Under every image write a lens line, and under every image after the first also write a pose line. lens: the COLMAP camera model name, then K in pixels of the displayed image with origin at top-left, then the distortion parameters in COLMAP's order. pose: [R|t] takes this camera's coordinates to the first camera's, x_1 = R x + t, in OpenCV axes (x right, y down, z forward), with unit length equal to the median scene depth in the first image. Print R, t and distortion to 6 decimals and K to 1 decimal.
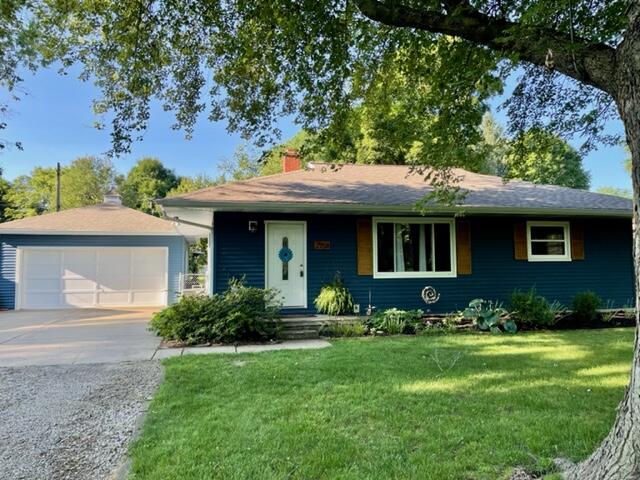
lens RADIAL K [[506.7, 0, 320.0], [0, 506.7, 240.0], [0, 0, 1]] dist [0.100889, -0.182433]
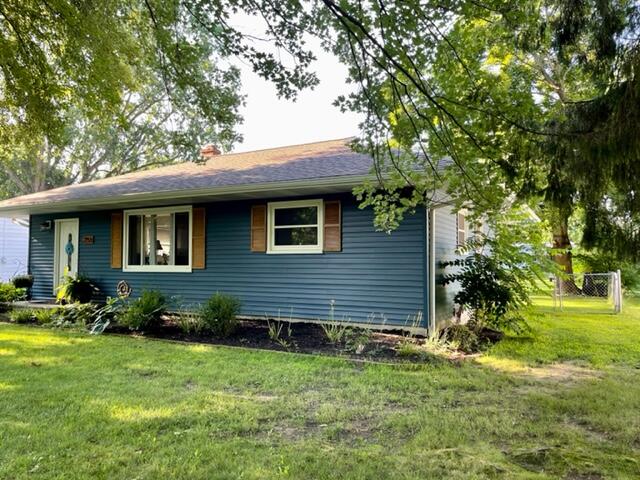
lens RADIAL K [[506.7, 0, 320.0], [0, 506.7, 240.0], [0, 0, 1]] dist [0.100889, -0.182433]
pose [[0.731960, -0.019894, -0.681057, 1.136842], [0.031891, 0.999478, 0.005080, 0.021444], [0.680600, -0.025438, 0.732213, 0.552763]]
